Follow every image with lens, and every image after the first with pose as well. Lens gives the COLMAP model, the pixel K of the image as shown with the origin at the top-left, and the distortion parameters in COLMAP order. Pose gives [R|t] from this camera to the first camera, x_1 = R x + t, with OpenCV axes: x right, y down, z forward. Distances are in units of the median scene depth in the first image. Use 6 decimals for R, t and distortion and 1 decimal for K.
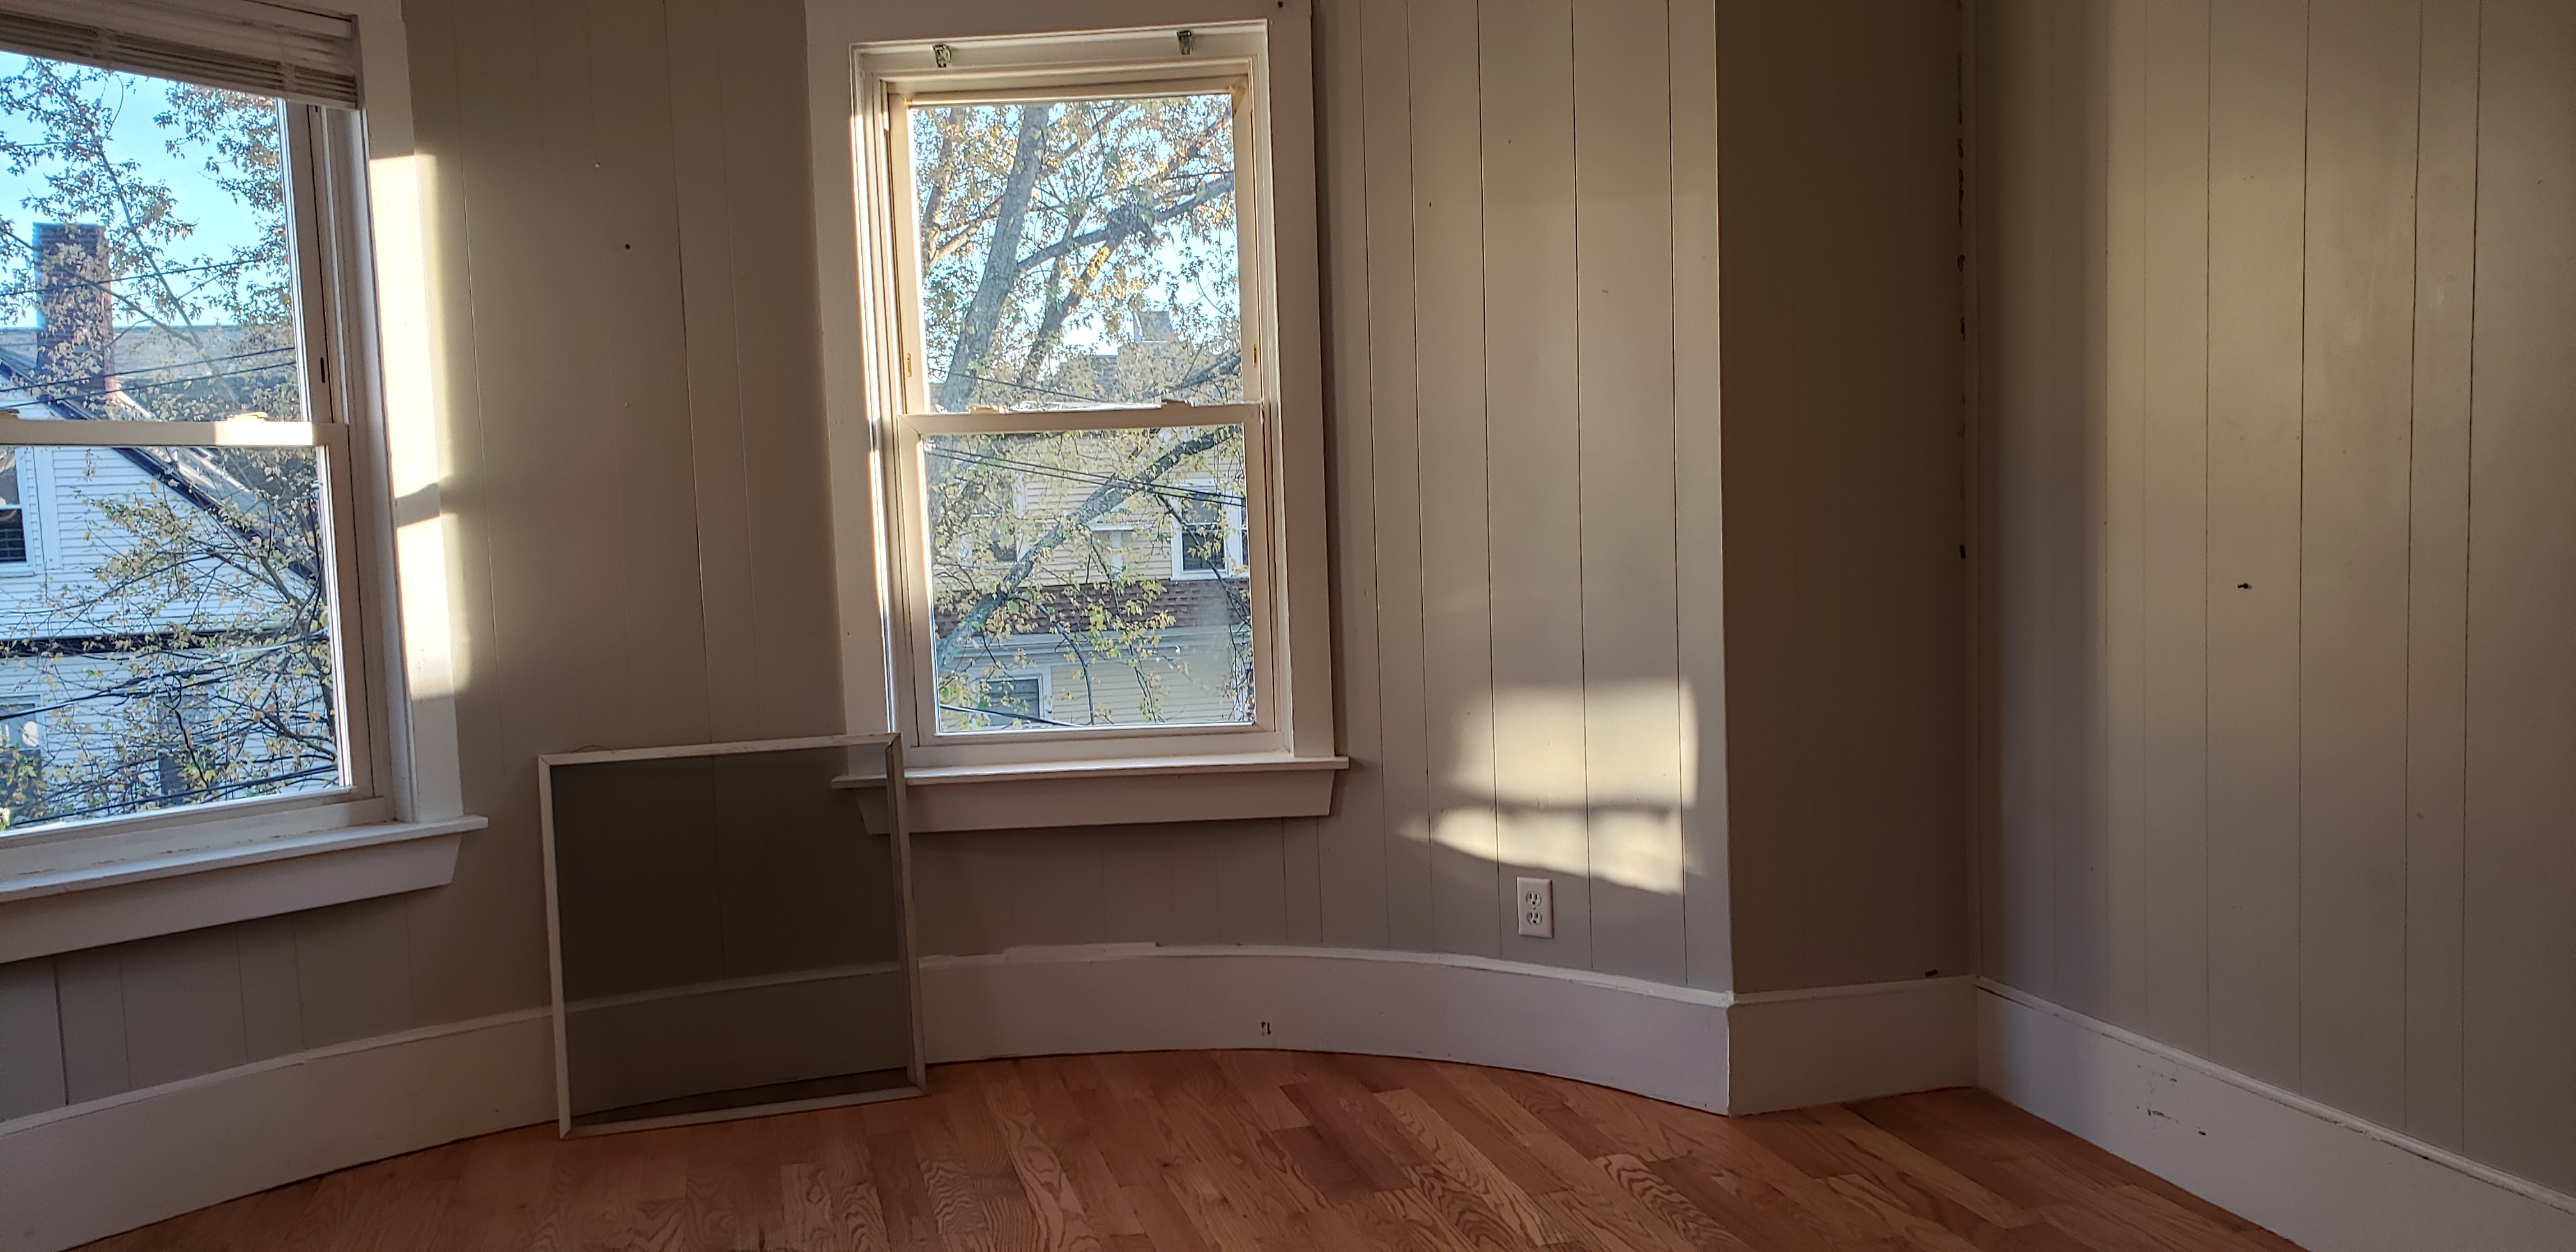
lens RADIAL K [[2014.4, 0, 1292.6], [0, 2014.4, 667.5], [0, 0, 1]] dist [0.143355, -0.259462]
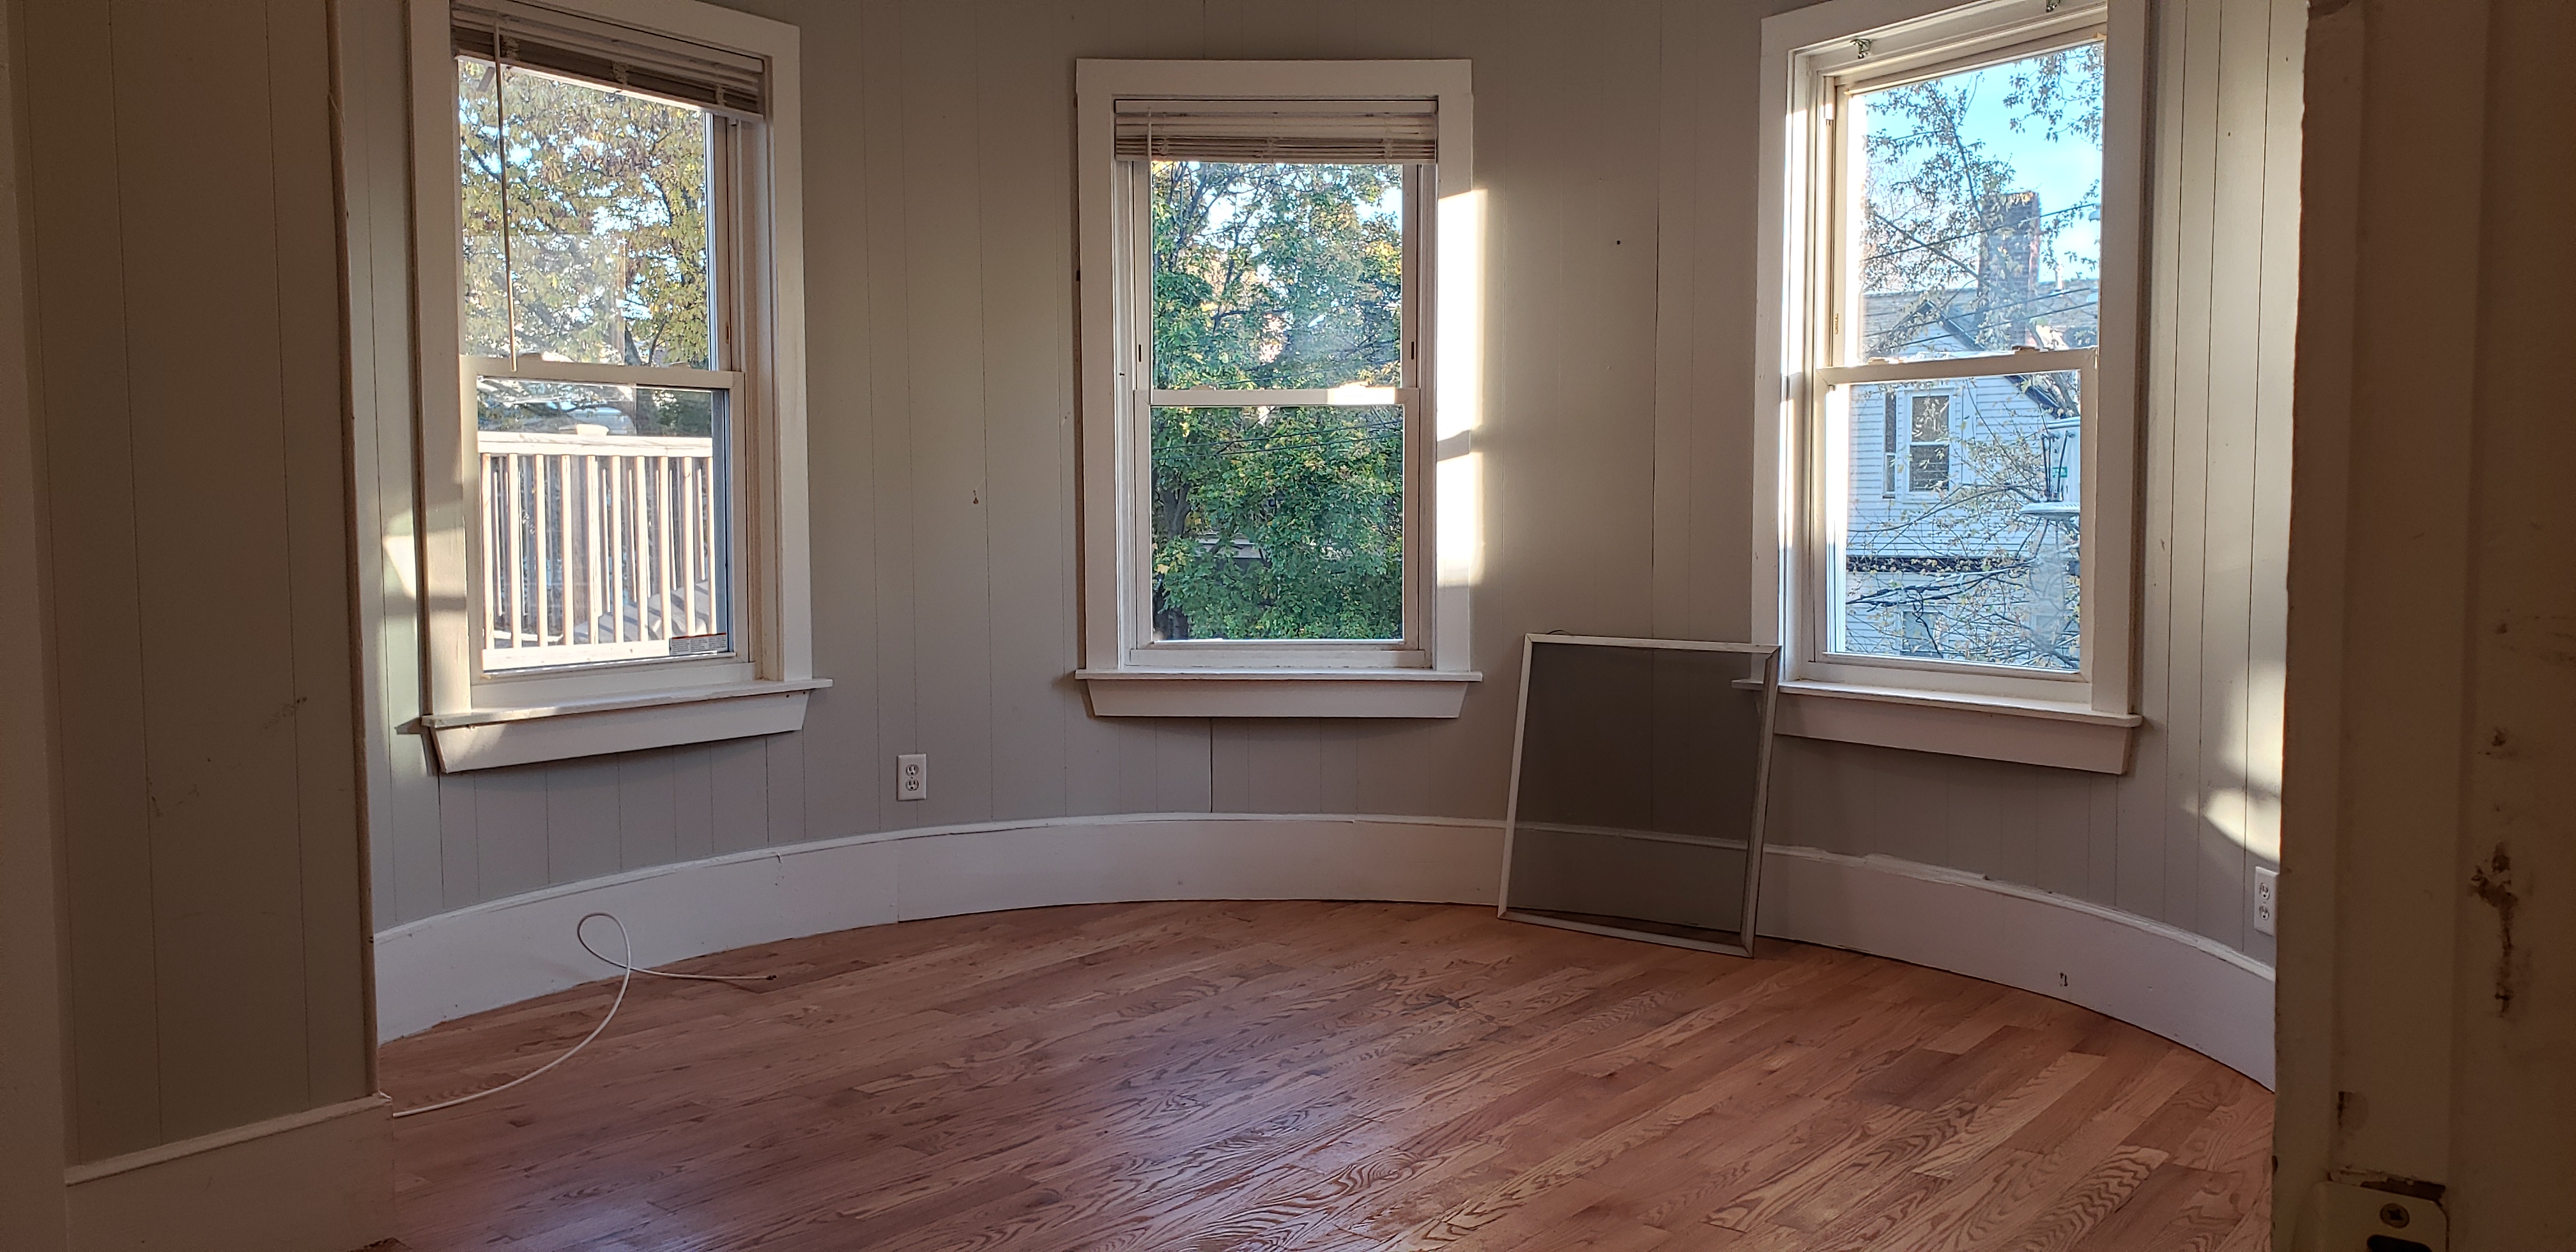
lens RADIAL K [[2015.4, 0, 1275.5], [0, 2015.4, 642.5], [0, 0, 1]] dist [0.160123, -0.362213]
pose [[0.578037, 0.094801, -0.810485, 0.582641], [-0.081383, 0.994974, 0.058338, -0.014308], [0.811942, 0.032238, 0.582847, 0.094046]]
